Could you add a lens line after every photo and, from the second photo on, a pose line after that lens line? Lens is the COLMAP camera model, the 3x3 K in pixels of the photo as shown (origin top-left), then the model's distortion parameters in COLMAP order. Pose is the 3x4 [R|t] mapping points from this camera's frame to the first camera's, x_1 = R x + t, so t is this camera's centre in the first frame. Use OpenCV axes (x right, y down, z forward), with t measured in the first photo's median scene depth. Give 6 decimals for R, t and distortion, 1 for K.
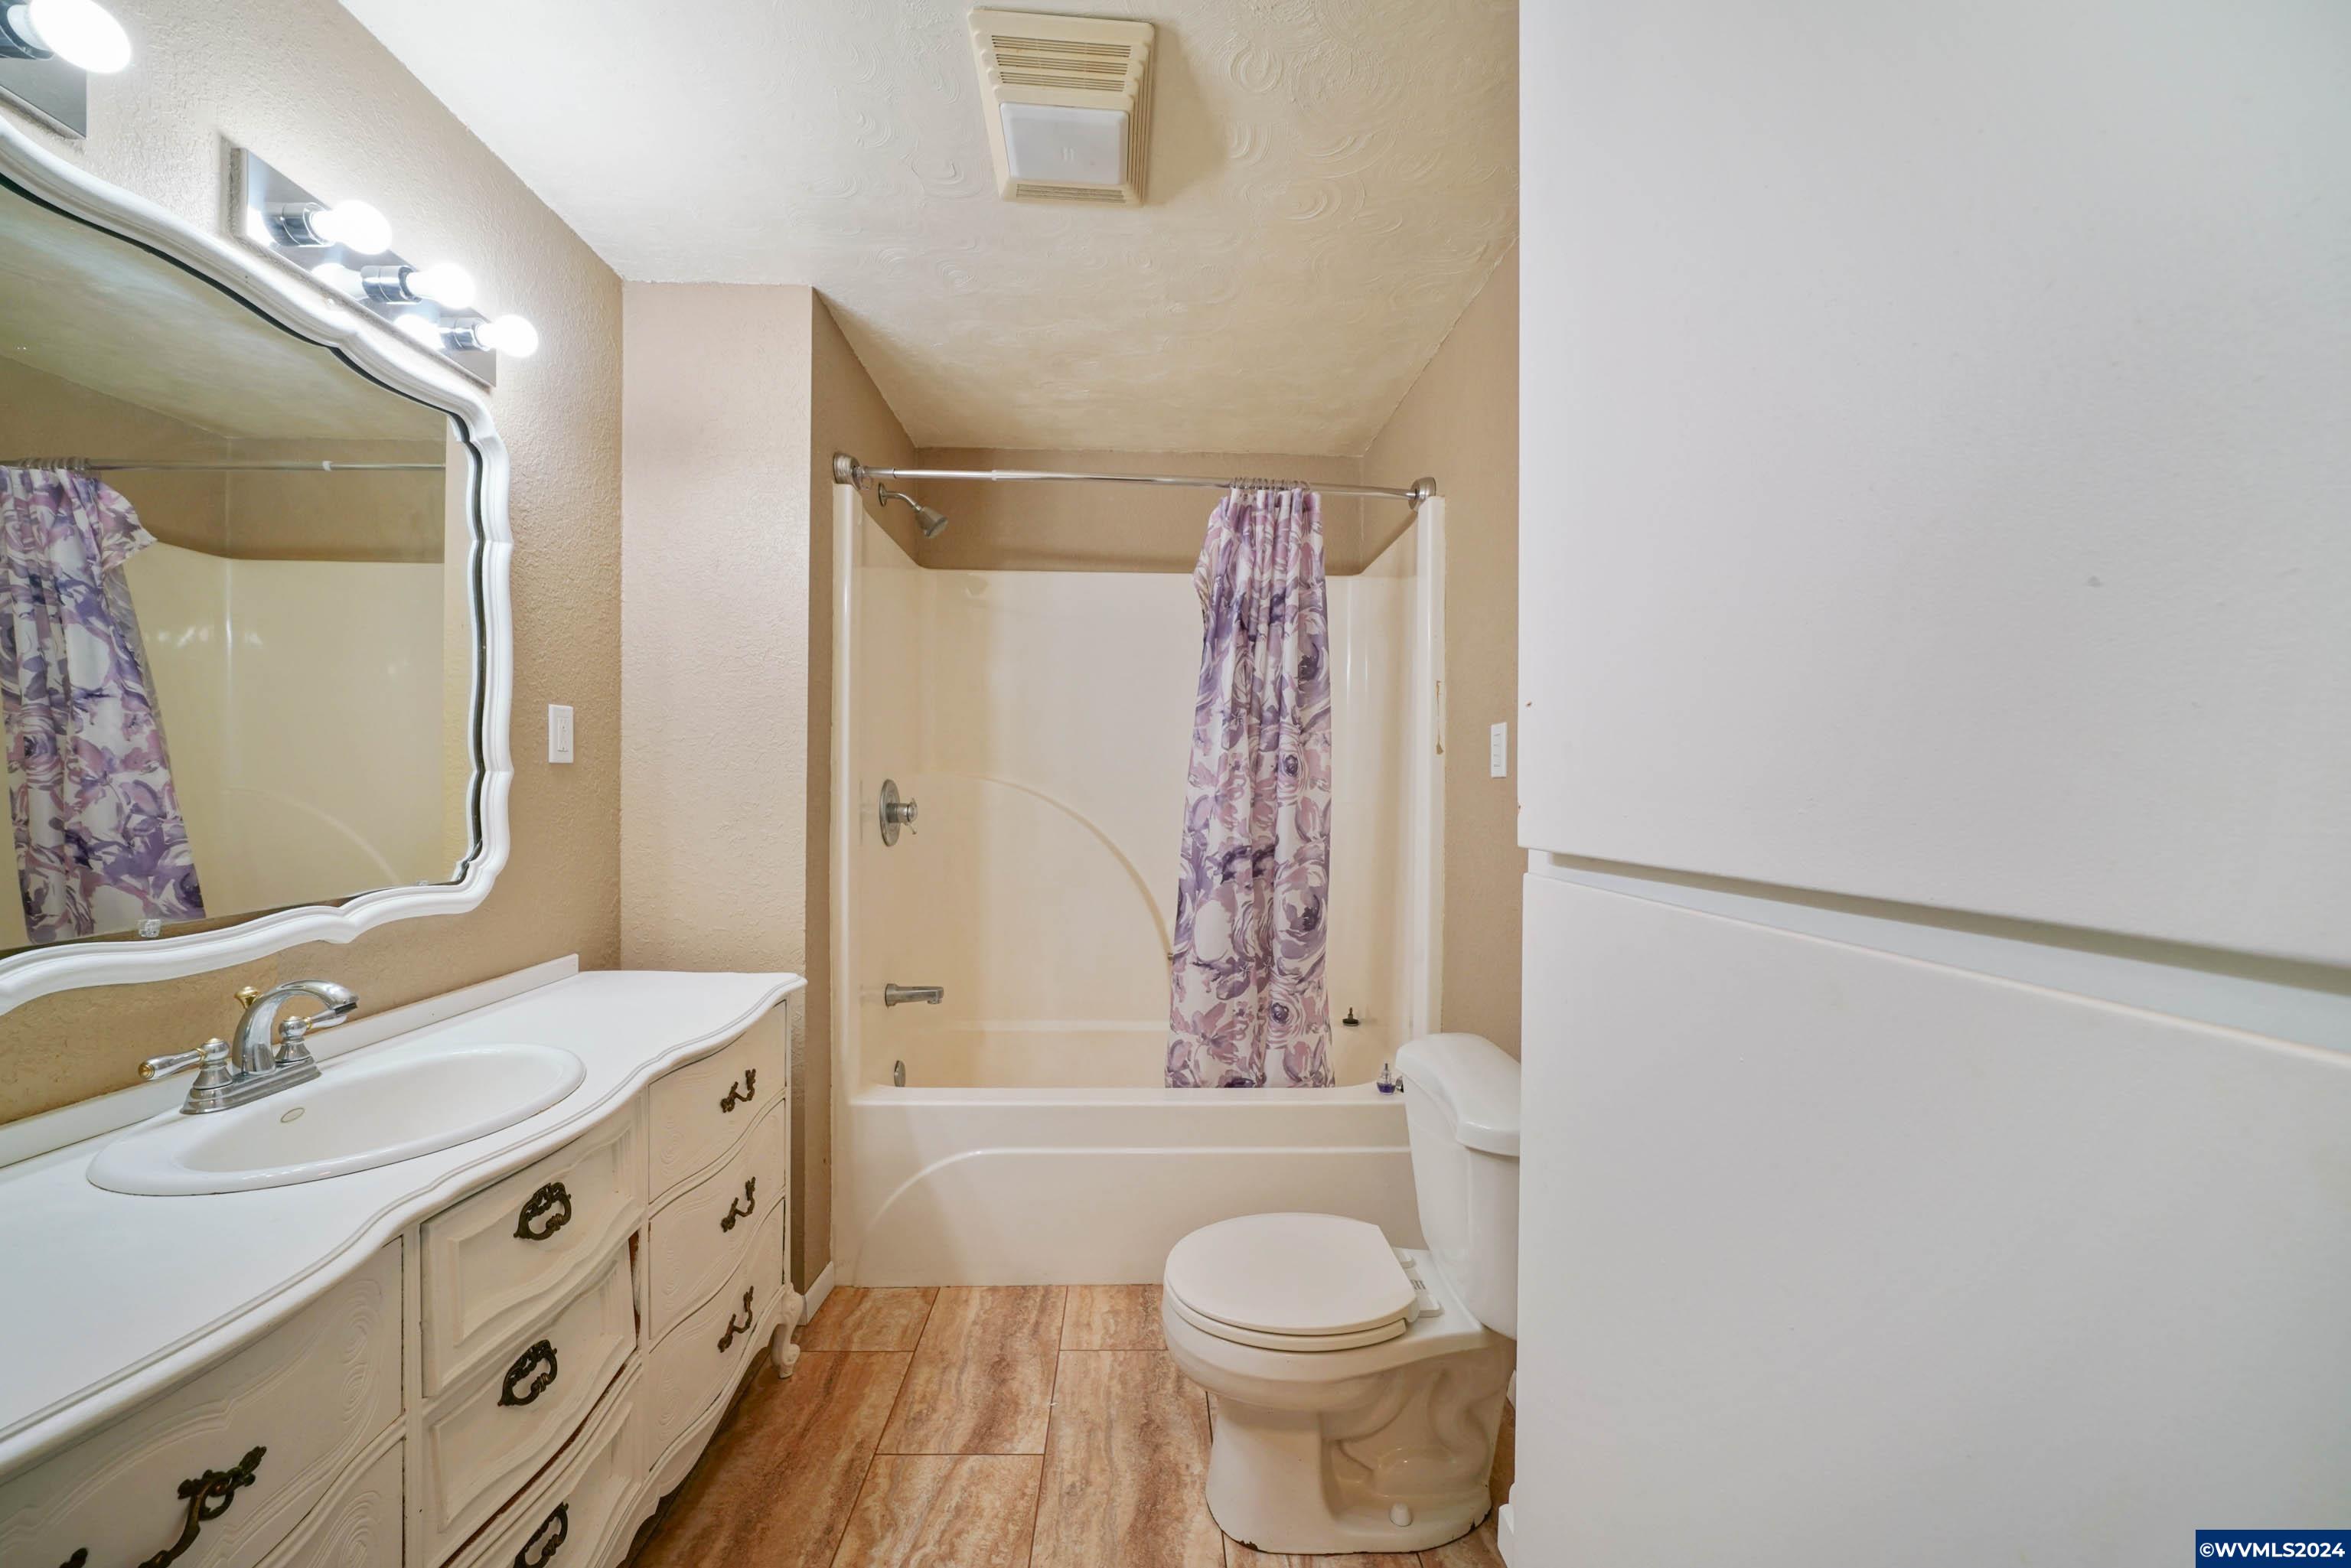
lens RADIAL K [[921.8, 0, 1175.5], [0, 921.8, 784.0], [0, 0, 1]] dist [-0.001073, 0.000321]
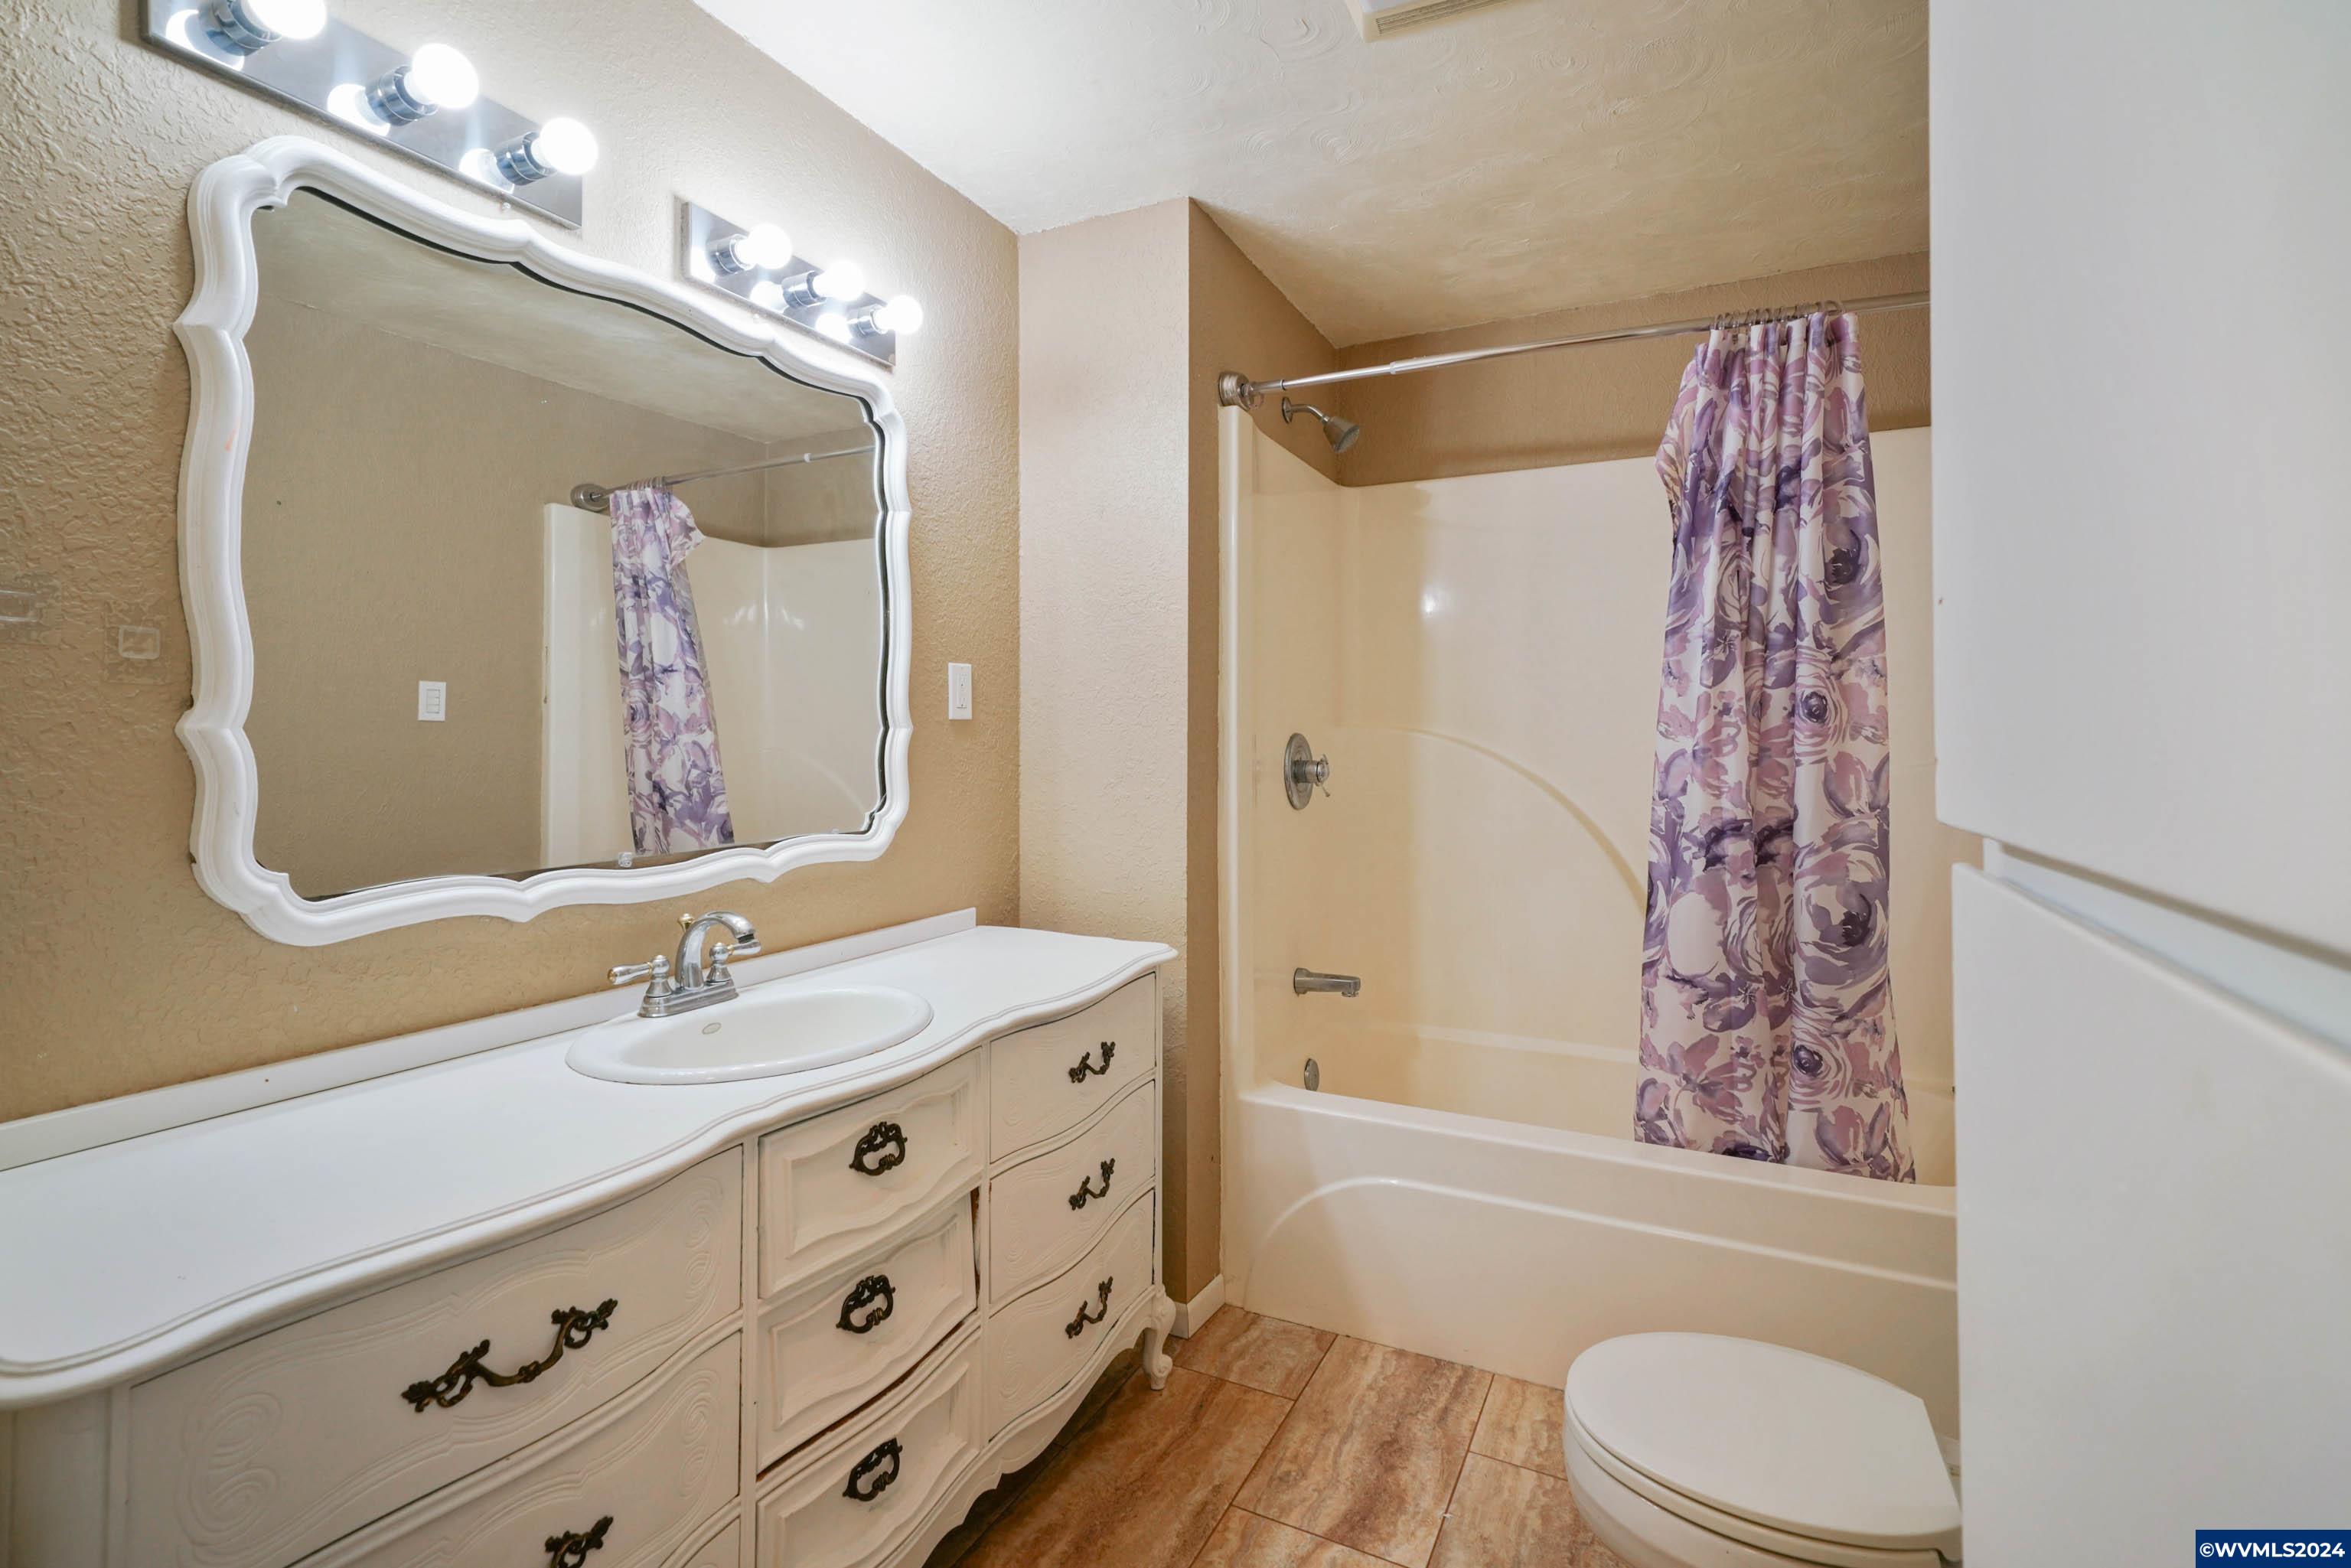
lens RADIAL K [[1112.6, 0, 1178.4], [0, 1112.6, 720.9], [0, 0, 1]] dist [0.022450, -0.000158]
pose [[0.881389, -0.015838, -0.472125, 0.116290], [0.007487, 0.999781, -0.019562, 0.004003], [0.472331, 0.013707, 0.881314, 0.021044]]
